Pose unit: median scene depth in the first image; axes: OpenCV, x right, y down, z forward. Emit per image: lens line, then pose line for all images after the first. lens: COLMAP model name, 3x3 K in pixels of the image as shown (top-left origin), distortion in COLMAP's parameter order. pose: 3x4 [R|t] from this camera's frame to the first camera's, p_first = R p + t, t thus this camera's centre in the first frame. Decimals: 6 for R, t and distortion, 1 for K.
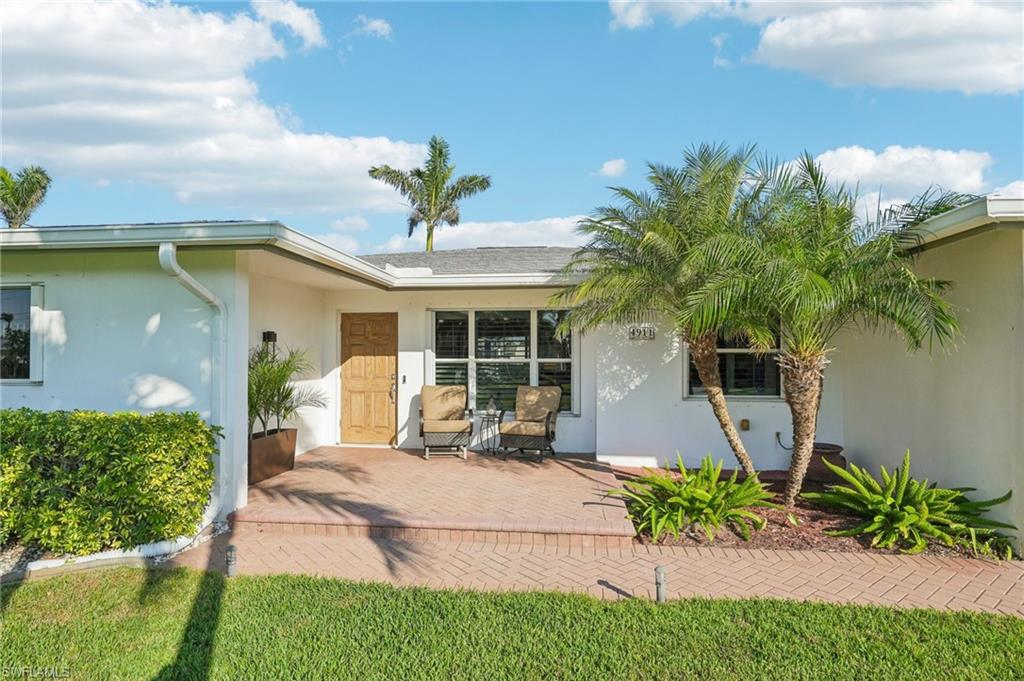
lens RADIAL K [[575.5, 0, 505.2], [0, 575.5, 336.1], [0, 0, 1]] dist [0.003286, 0.000613]
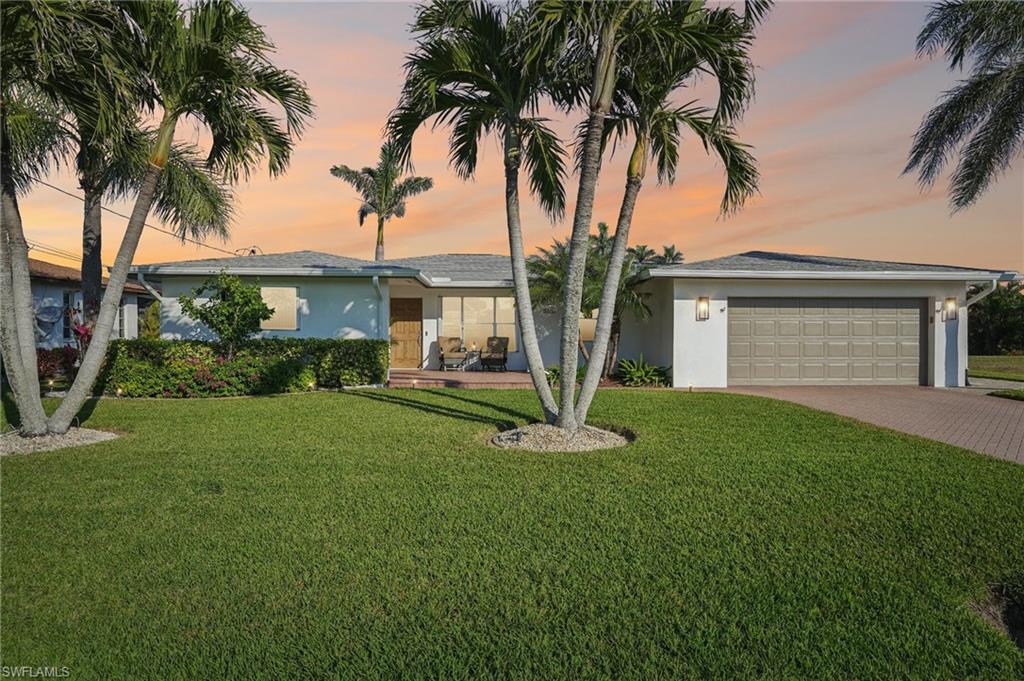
lens RADIAL K [[584.0, 0, 518.1], [0, 584.0, 338.3], [0, 0, 1]] dist [0.001985, 0.000034]
pose [[0.985785, -0.002280, 0.167995, -0.200250], [-0.005657, 0.998891, 0.046748, -0.000413], [-0.167915, -0.047033, 0.984679, -0.931797]]
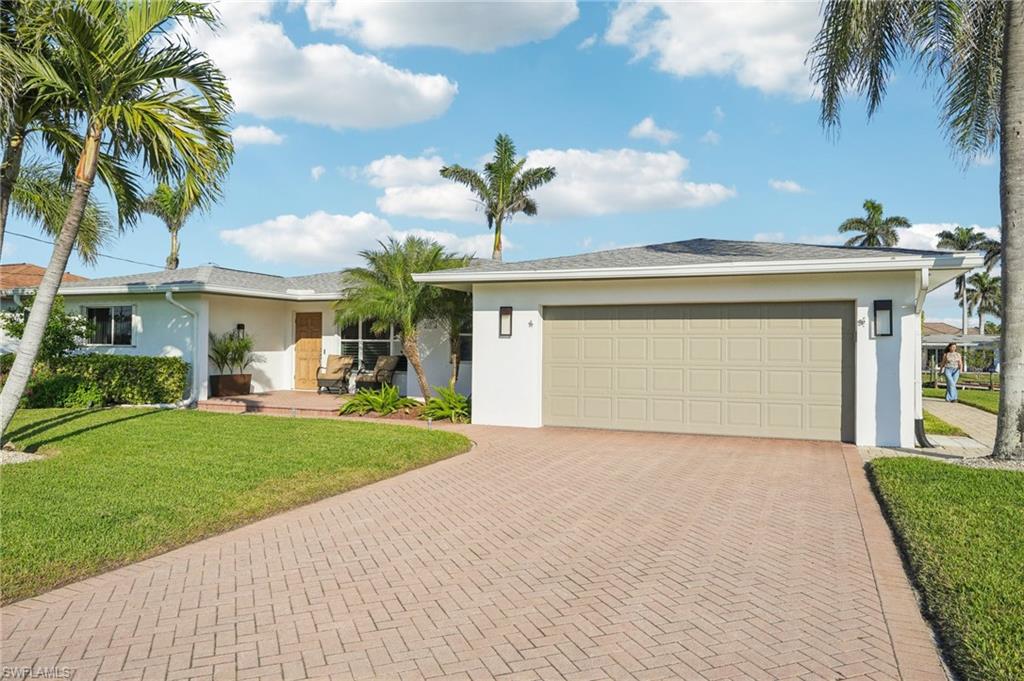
lens RADIAL K [[707.5, 0, 520.6], [0, 707.5, 340.7], [0, 0, 1]] dist [-0.028098, -0.001354]
pose [[0.962652, 0.003317, -0.270721, 0.936541], [0.003496, 0.999689, 0.024680, -0.006446], [0.270719, -0.024705, 0.962341, -0.842141]]
